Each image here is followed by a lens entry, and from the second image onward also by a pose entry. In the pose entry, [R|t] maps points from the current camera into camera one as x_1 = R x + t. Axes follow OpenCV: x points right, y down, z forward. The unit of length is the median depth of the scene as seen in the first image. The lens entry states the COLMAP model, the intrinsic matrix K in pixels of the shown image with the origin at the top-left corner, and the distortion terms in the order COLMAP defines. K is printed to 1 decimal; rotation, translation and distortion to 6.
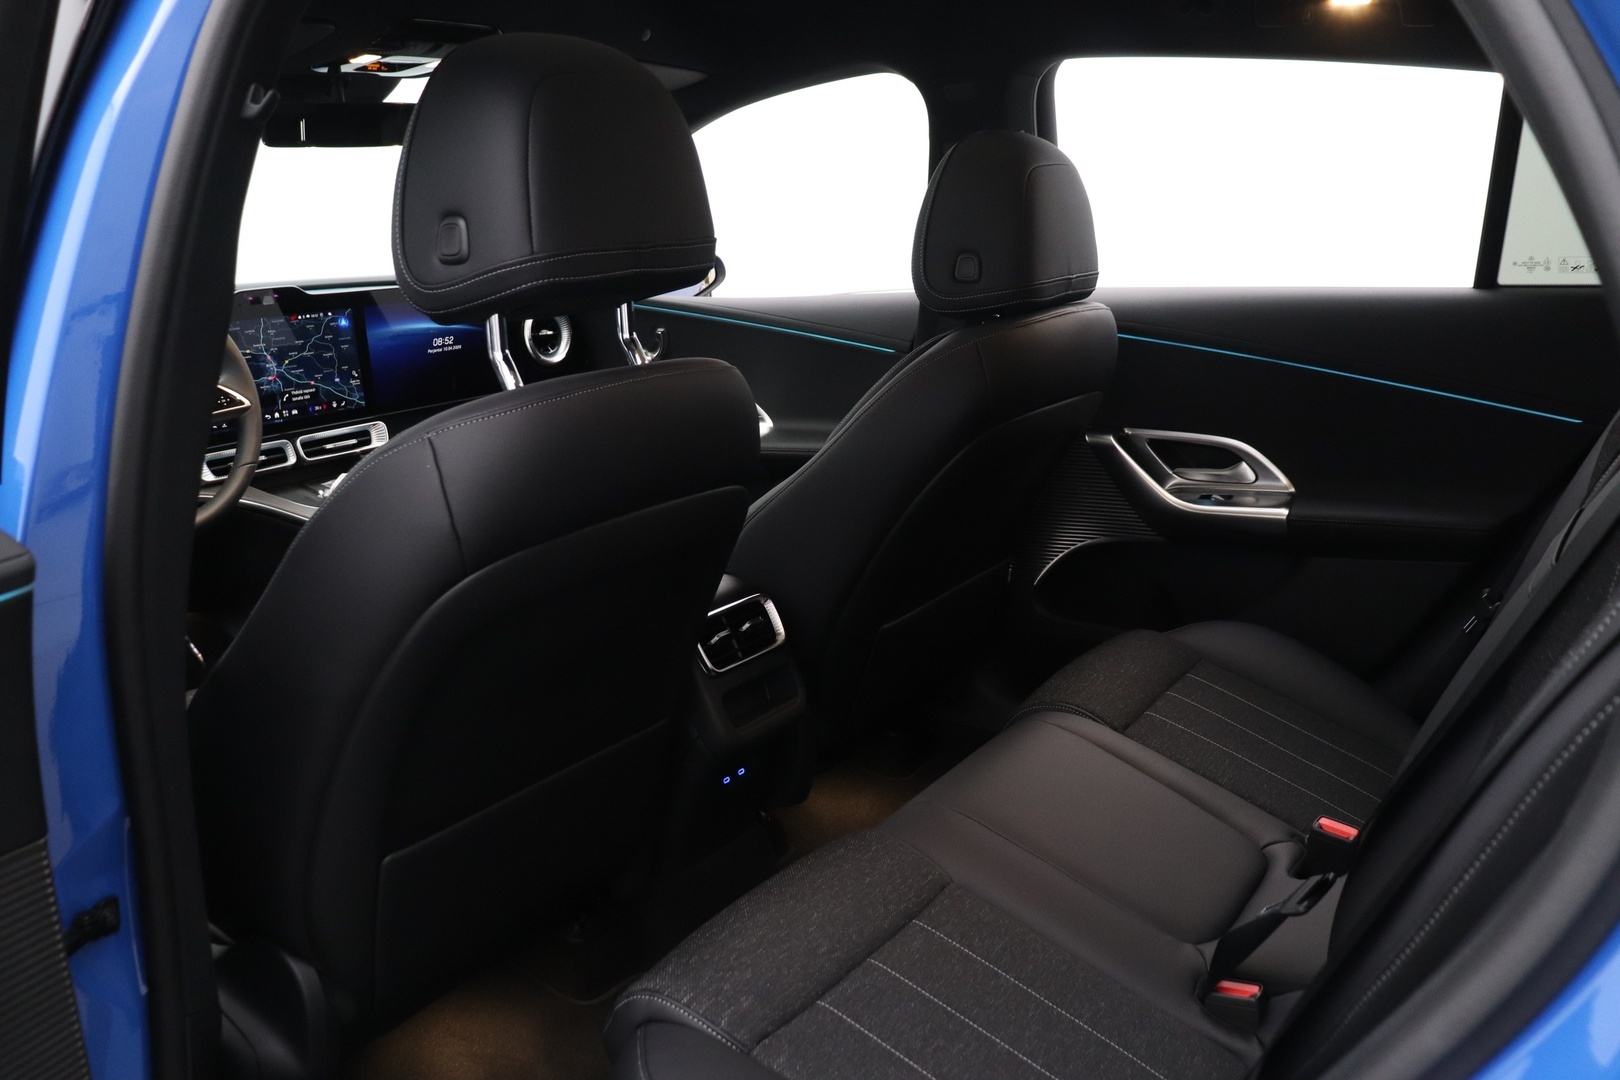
lens RADIAL K [[1322.3, 0, 810.0], [0, 1322.3, 540.0], [0, 0, 1]] dist [-0.178627, 0.144369]
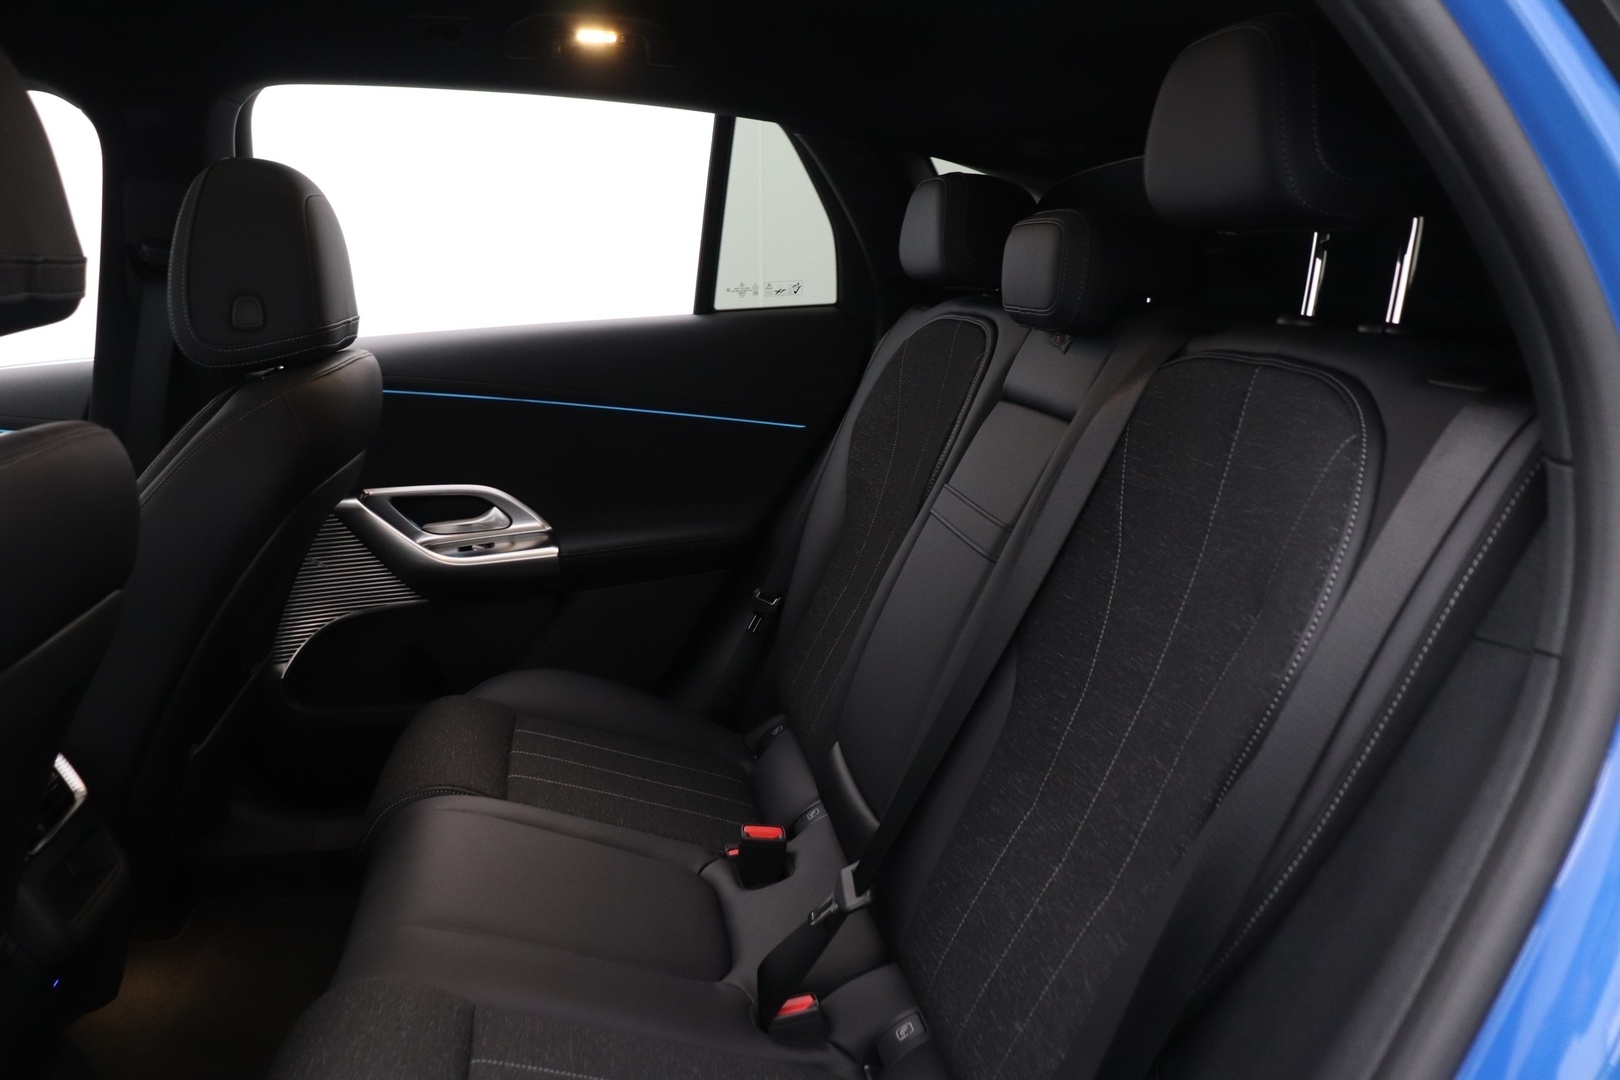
lens RADIAL K [[1322.3, 0, 810.0], [0, 1322.3, 540.0], [0, 0, 1]] dist [-0.178627, 0.144369]
pose [[0.723210, -0.134446, 0.677415, -0.181810], [0.173656, 0.984755, 0.010048, -0.005652], [-0.668439, 0.110371, 0.735533, 0.140477]]
